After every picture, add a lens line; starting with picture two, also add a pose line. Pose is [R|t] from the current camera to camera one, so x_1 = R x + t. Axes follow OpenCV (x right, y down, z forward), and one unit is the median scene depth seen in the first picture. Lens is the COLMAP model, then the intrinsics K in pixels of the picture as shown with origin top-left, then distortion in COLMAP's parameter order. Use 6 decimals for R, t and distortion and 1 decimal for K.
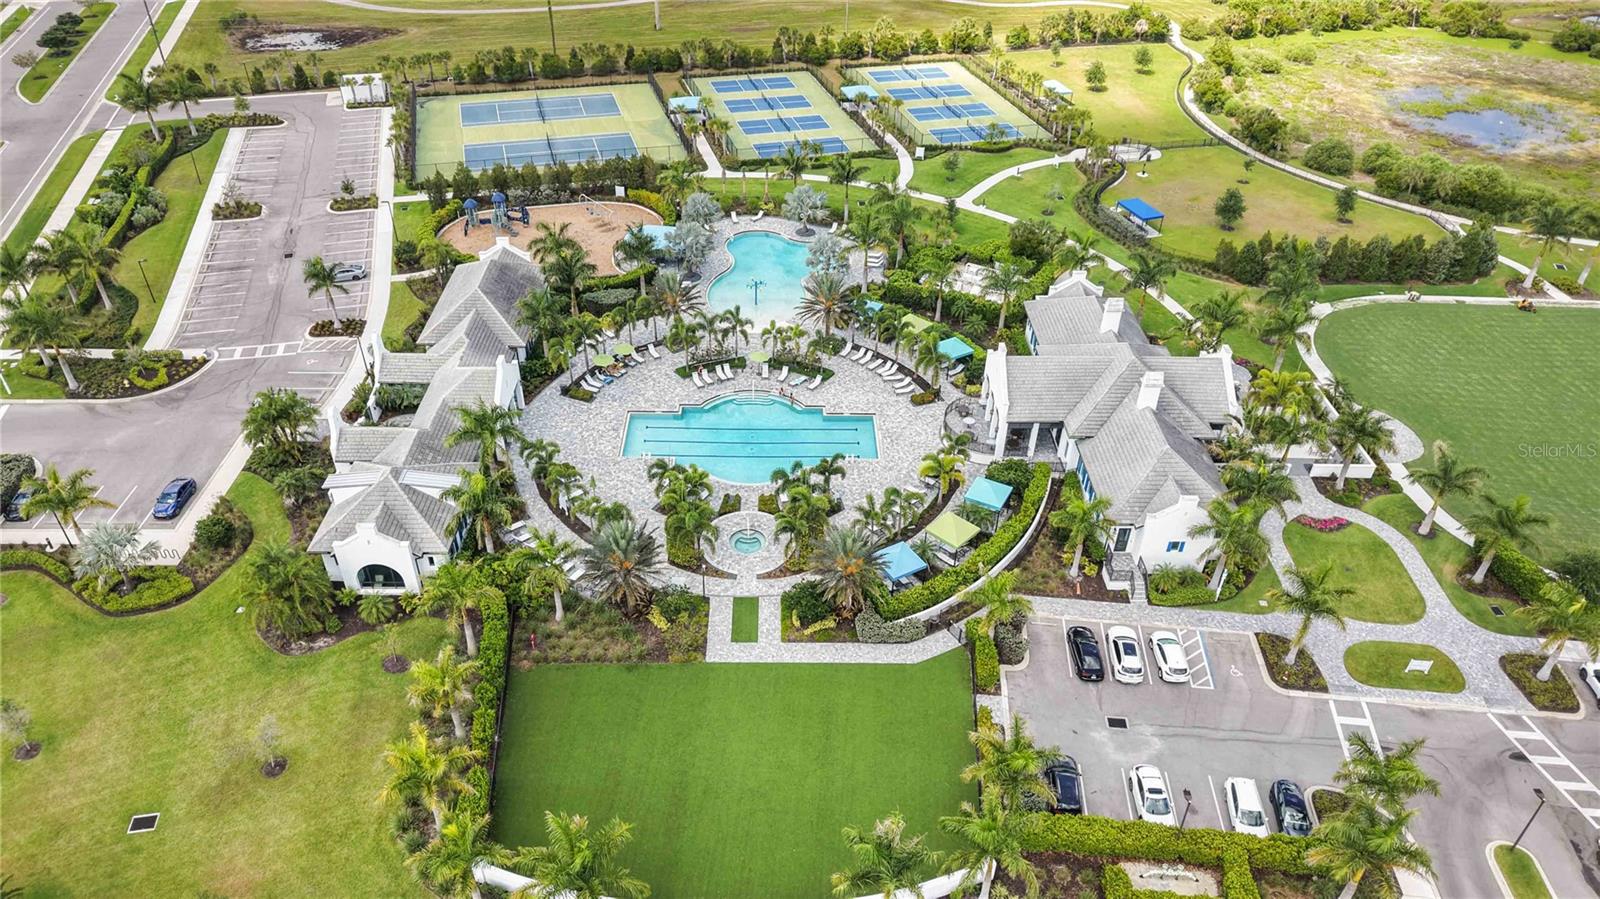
lens RADIAL K [[1066.6, 0, 797.6], [0, 1066.6, 455.6], [0, 0, 1]] dist [0.019409, -0.018529]
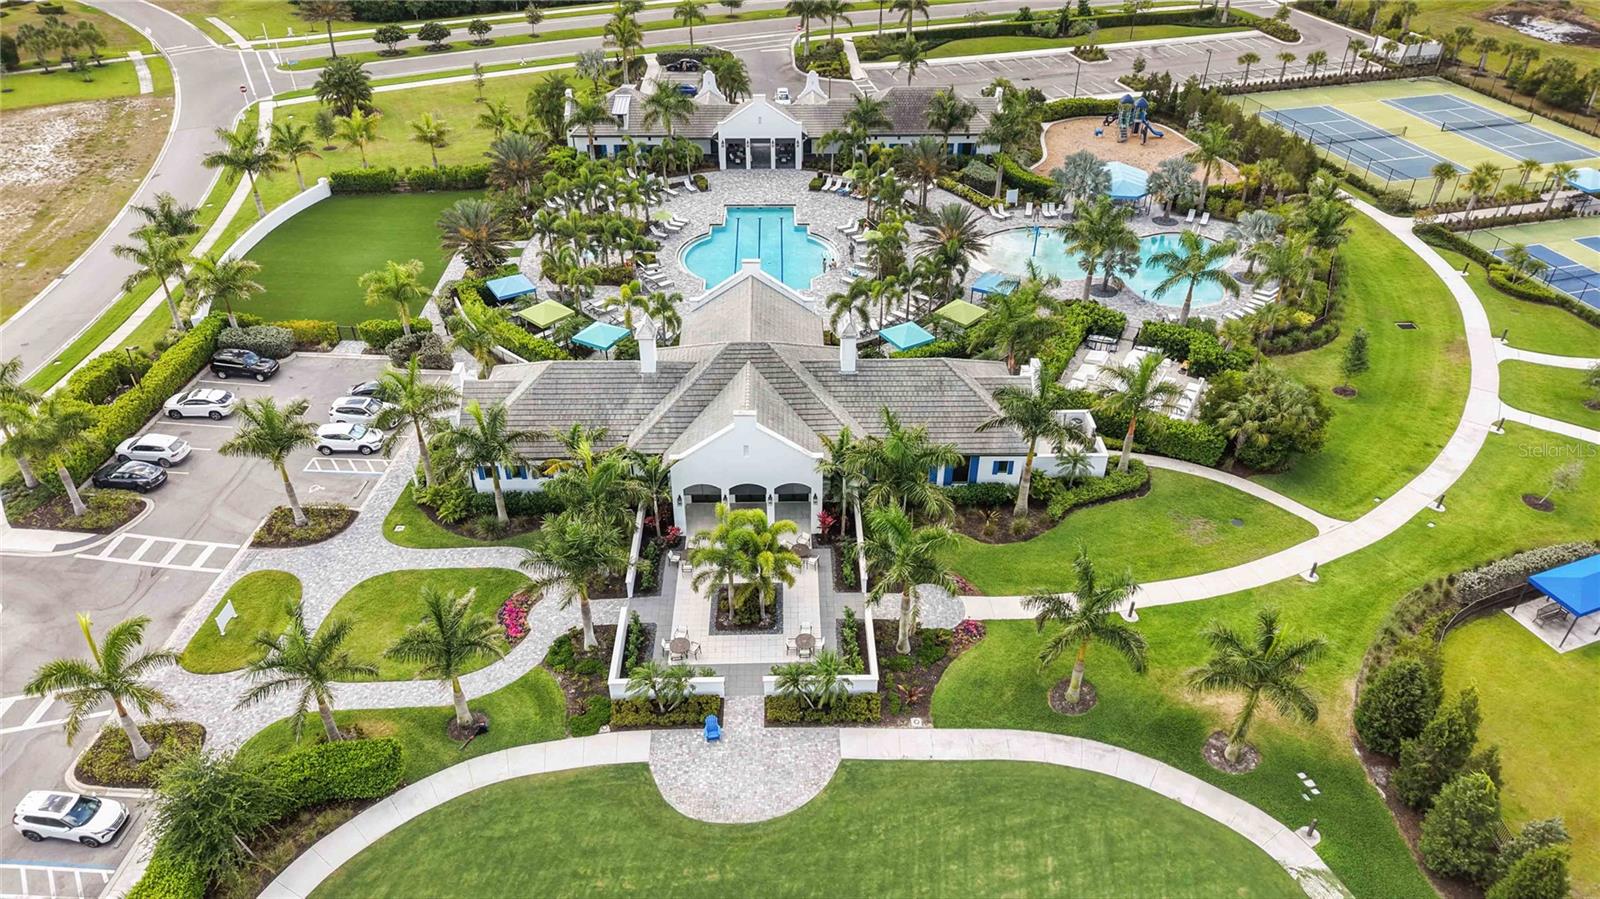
lens RADIAL K [[1066.6, 0, 797.6], [0, 1066.6, 455.6], [0, 0, 1]] dist [0.019409, -0.018529]
pose [[0.000885, 0.562711, -0.826653, 0.556964], [-0.600900, 0.661063, 0.449349, -0.228892], [0.799323, 0.496338, 0.338718, 0.489519]]
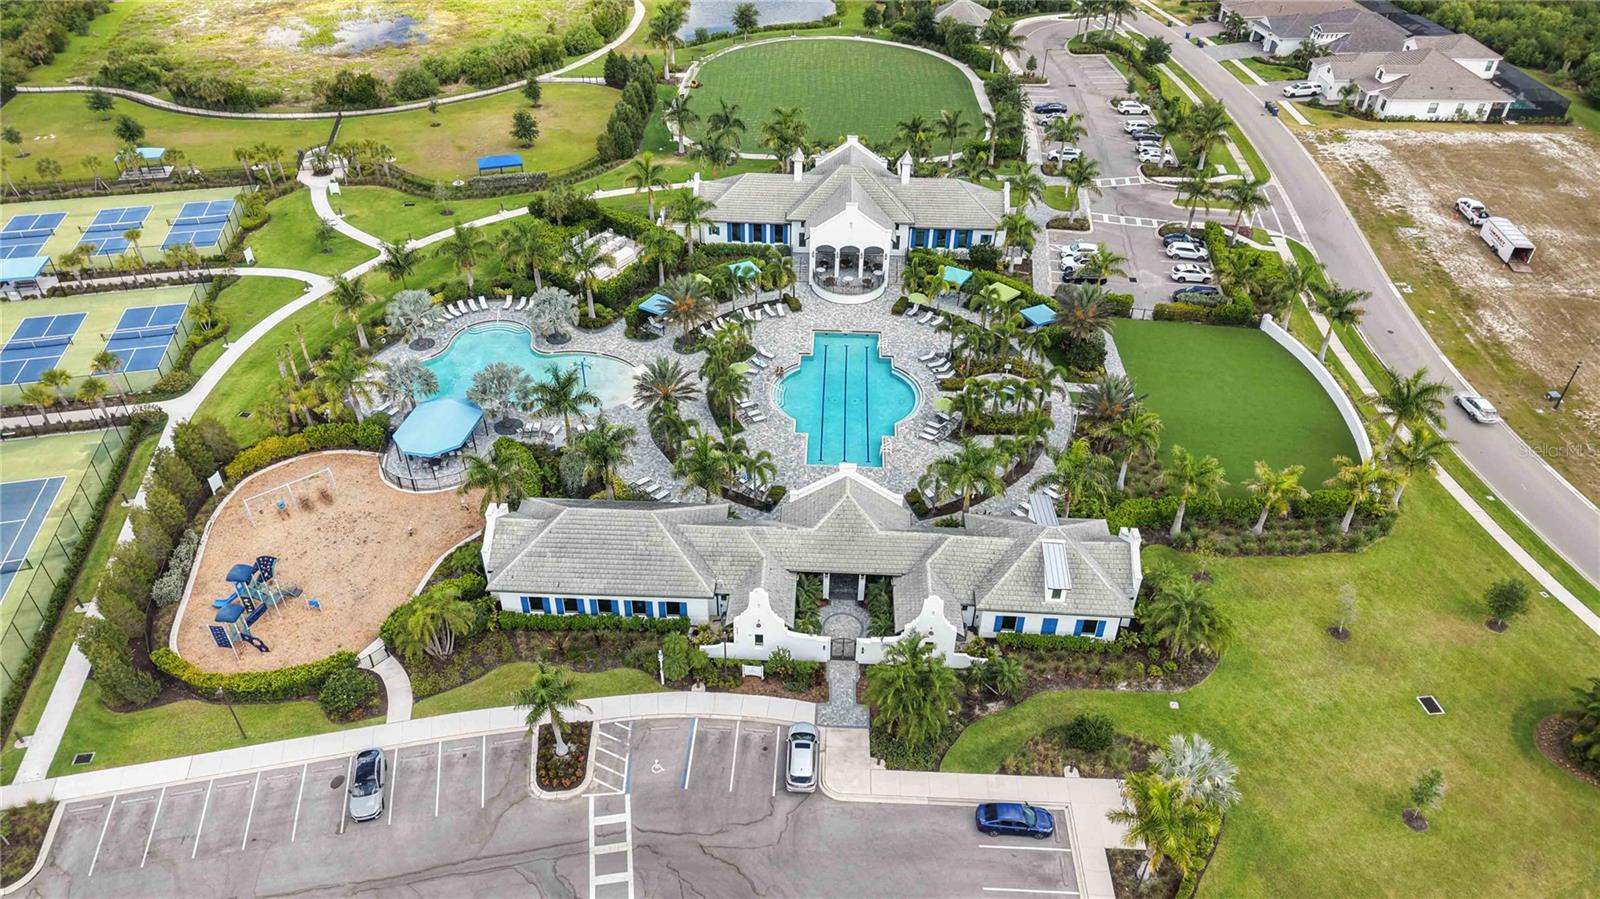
lens RADIAL K [[1066.6, 0, 797.6], [0, 1066.6, 455.6], [0, 0, 1]] dist [0.019409, -0.018529]
pose [[0.051247, -0.618884, 0.783809, -0.569873], [0.589818, 0.652097, 0.476323, -0.316854], [-0.805908, 0.437894, 0.398447, 0.405524]]
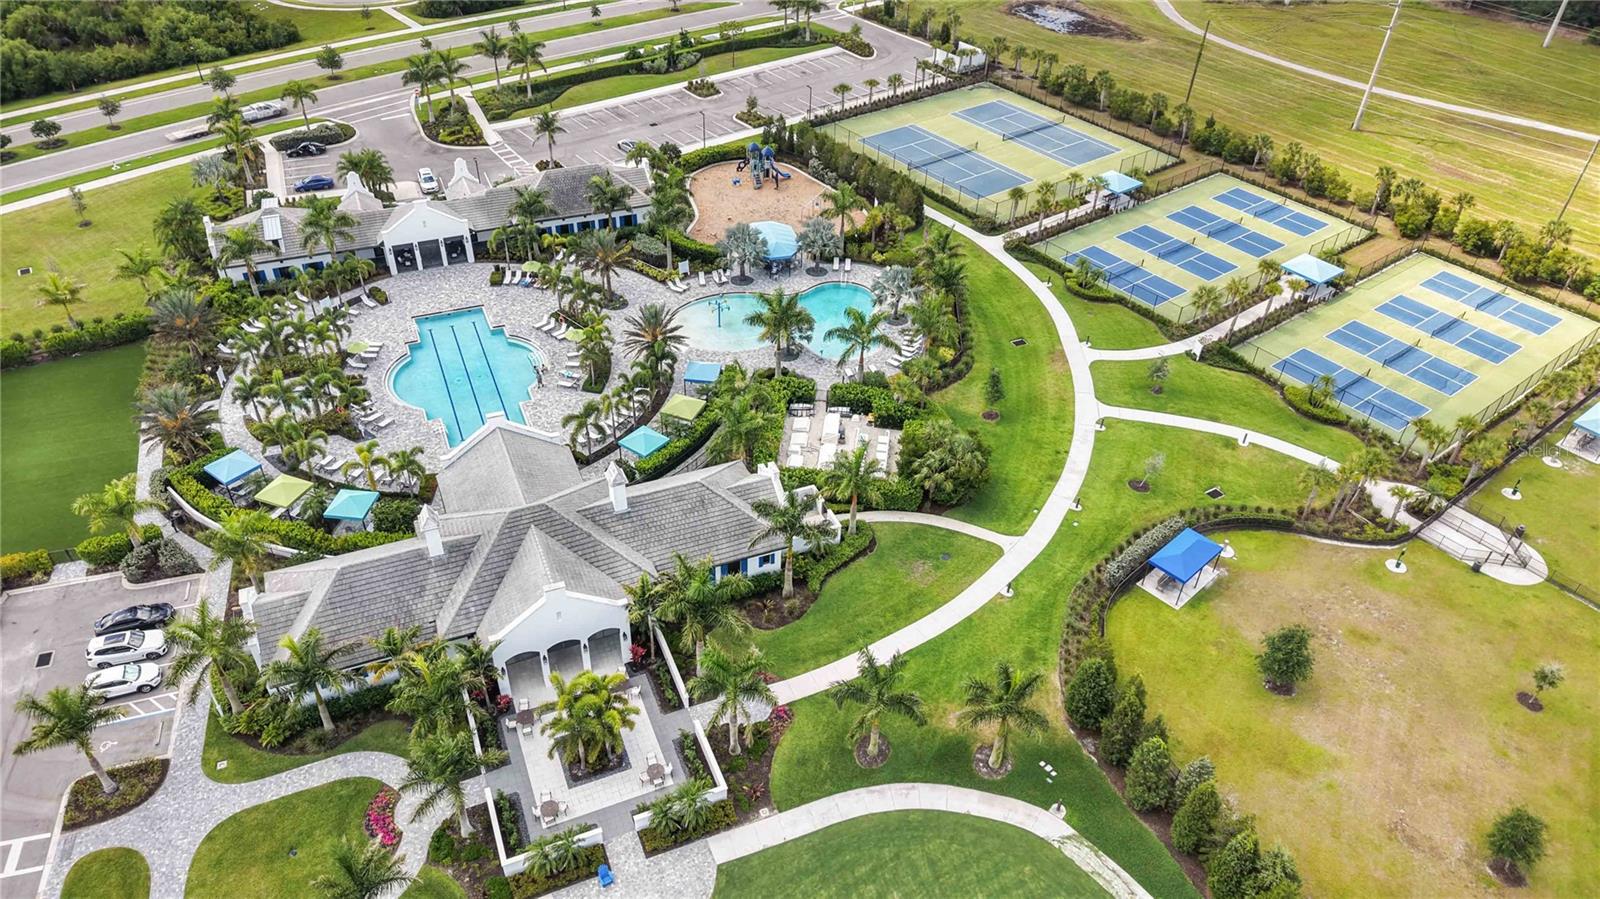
lens RADIAL K [[1066.6, 0, 797.6], [0, 1066.6, 455.6], [0, 0, 1]] dist [0.019409, -0.018529]
pose [[0.376408, 0.564242, -0.734811, 0.557005], [-0.572132, 0.765403, 0.294658, -0.279514], [0.728685, 0.309498, 0.610925, 0.389099]]
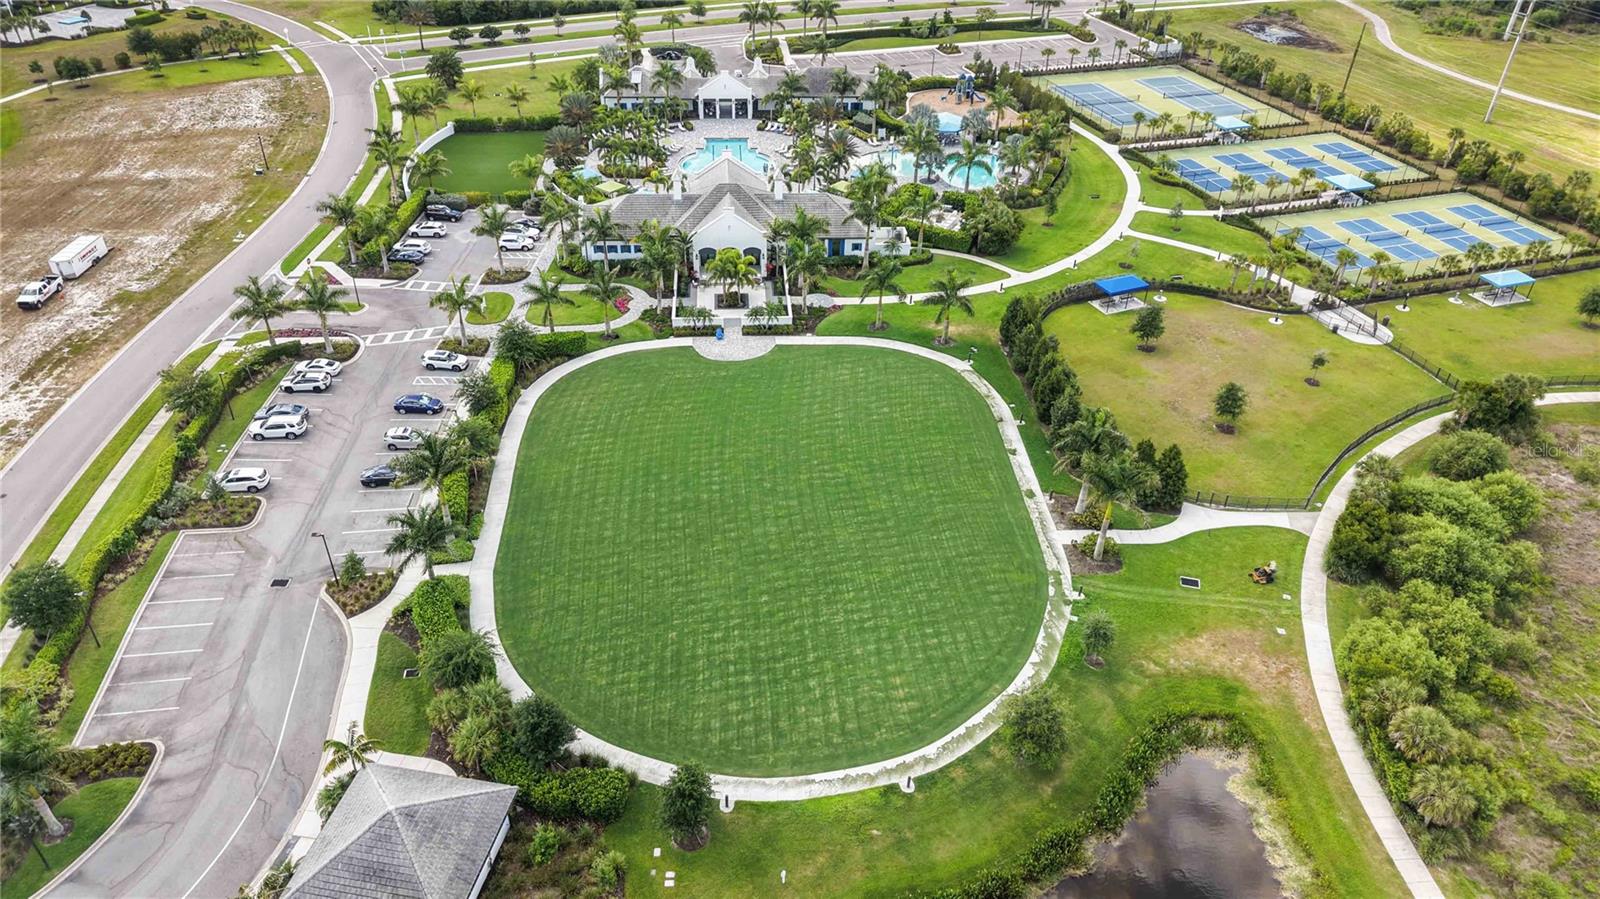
lens RADIAL K [[1066.6, 0, 797.6], [0, 1066.6, 455.6], [0, 0, 1]] dist [0.019409, -0.018529]
pose [[0.047887, 0.556097, -0.829736, 1.002224], [-0.611580, 0.673099, 0.415821, -0.296230], [0.789732, 0.487537, 0.372331, 0.429174]]
